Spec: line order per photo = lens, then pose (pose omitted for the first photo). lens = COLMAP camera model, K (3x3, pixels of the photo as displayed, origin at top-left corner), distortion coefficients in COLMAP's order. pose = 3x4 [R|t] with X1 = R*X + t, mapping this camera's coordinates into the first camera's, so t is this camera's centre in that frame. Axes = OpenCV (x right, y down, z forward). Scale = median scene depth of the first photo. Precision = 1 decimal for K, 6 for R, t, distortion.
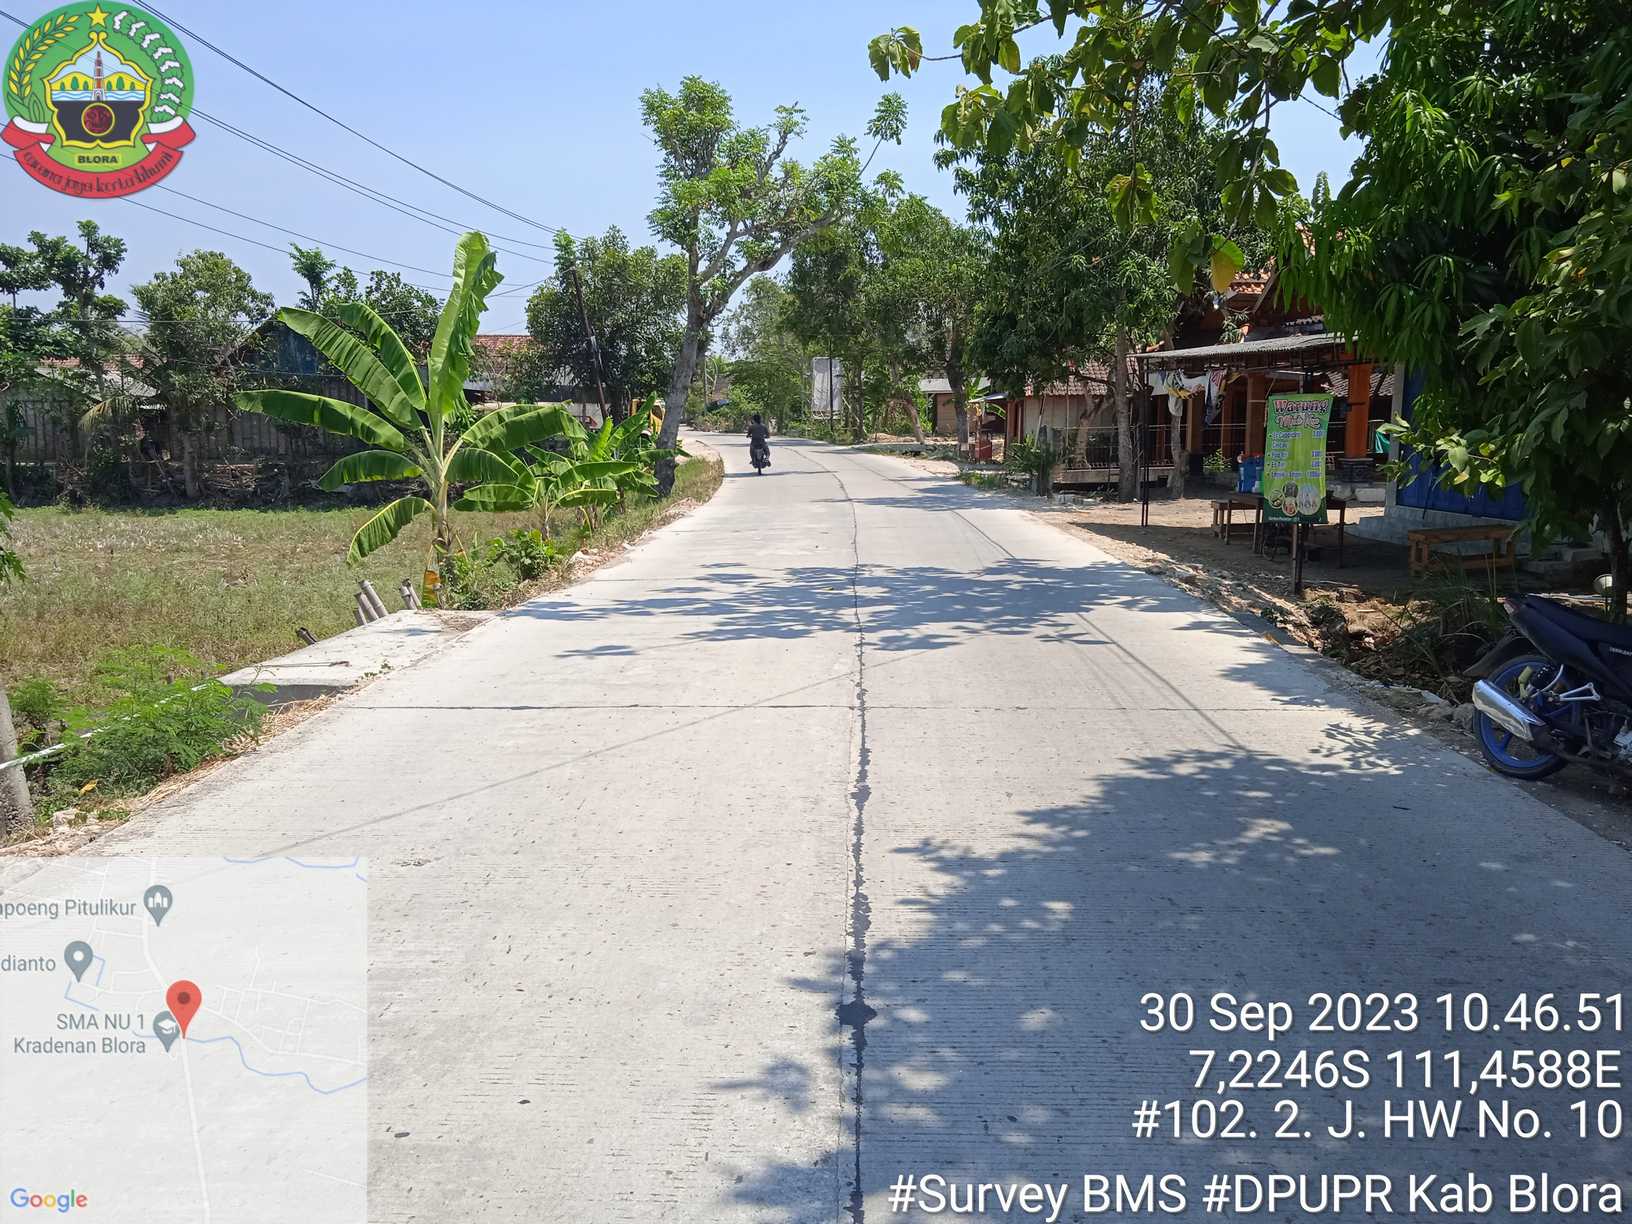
lens RADIAL K [[1358.9, 0, 815.2], [0, 1358.9, 627.8], [0, 0, 1]] dist [0.059663, -0.065569]
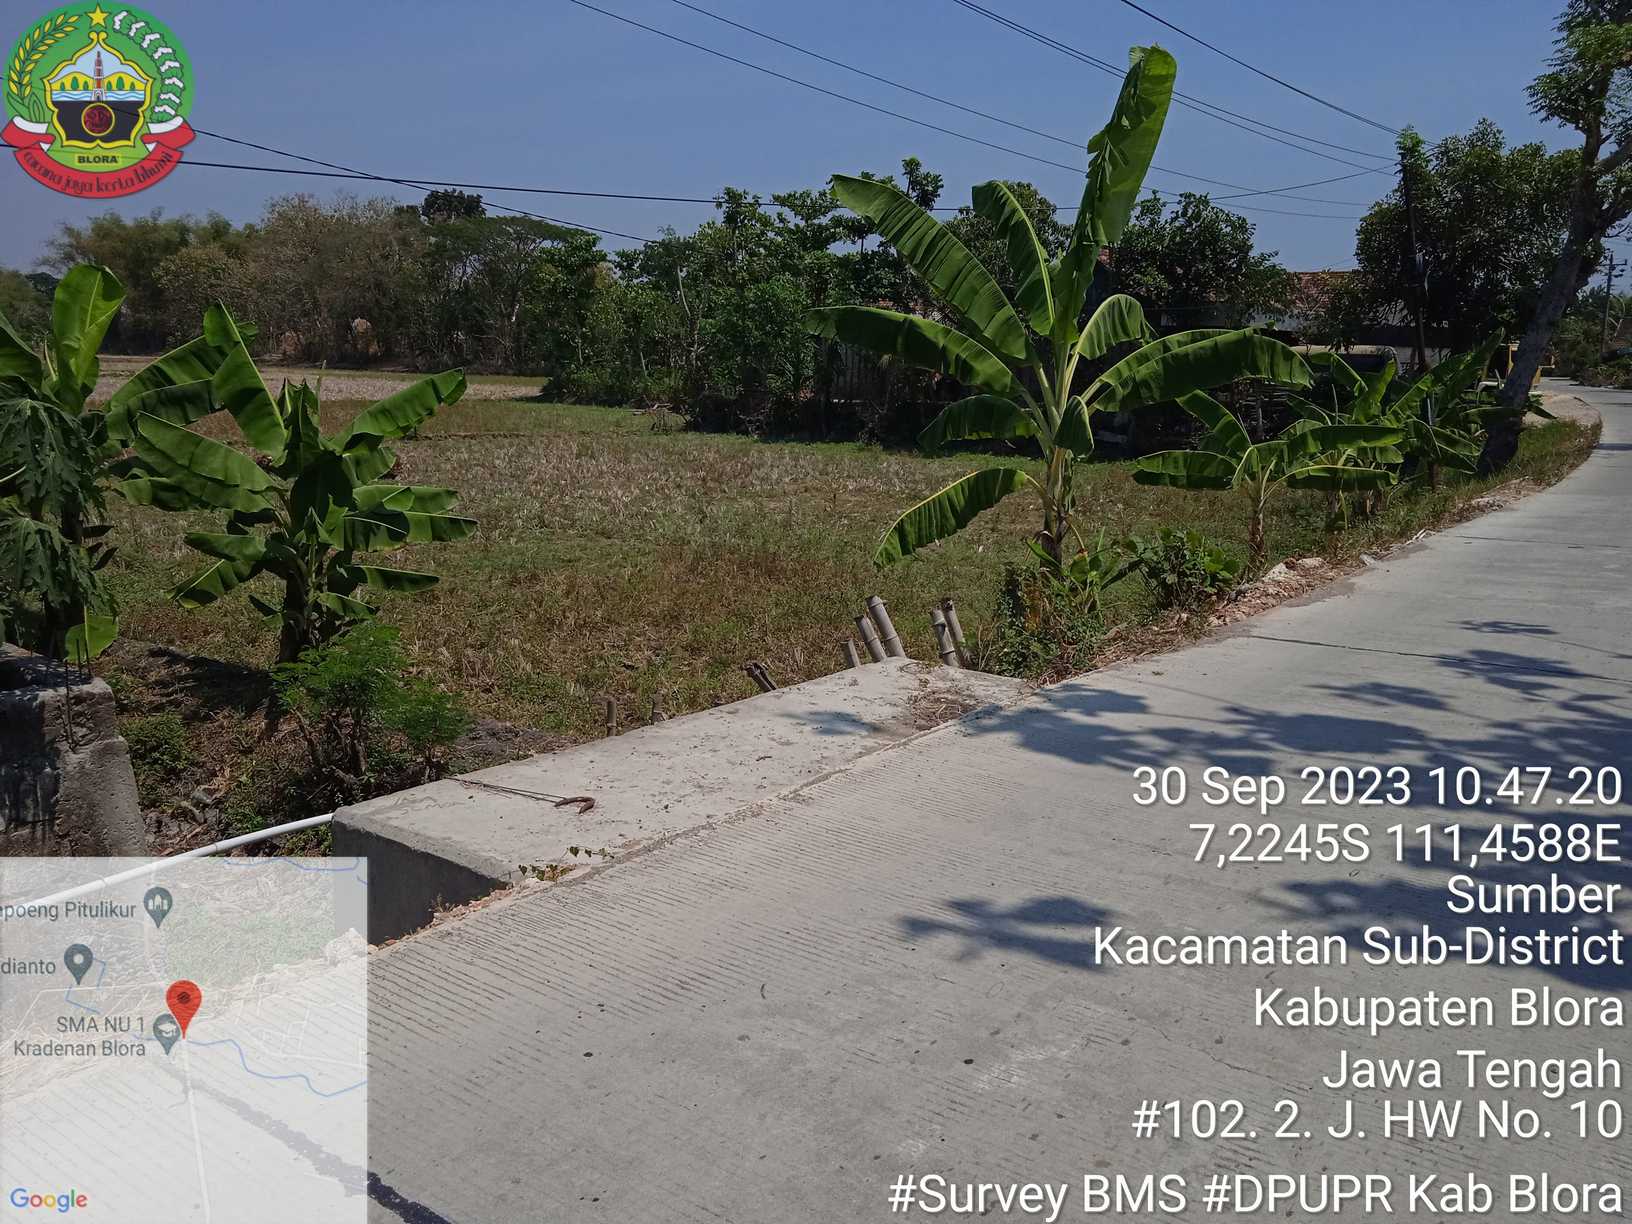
lens RADIAL K [[1358.9, 0, 818.9], [0, 1358.9, 627.2], [0, 0, 1]] dist [0.059663, -0.065569]
pose [[0.829977, 0.127874, -0.542942, -0.000540], [-0.108109, 0.991788, 0.068323, -0.018535], [0.547221, 0.001991, 0.836986, 0.136275]]
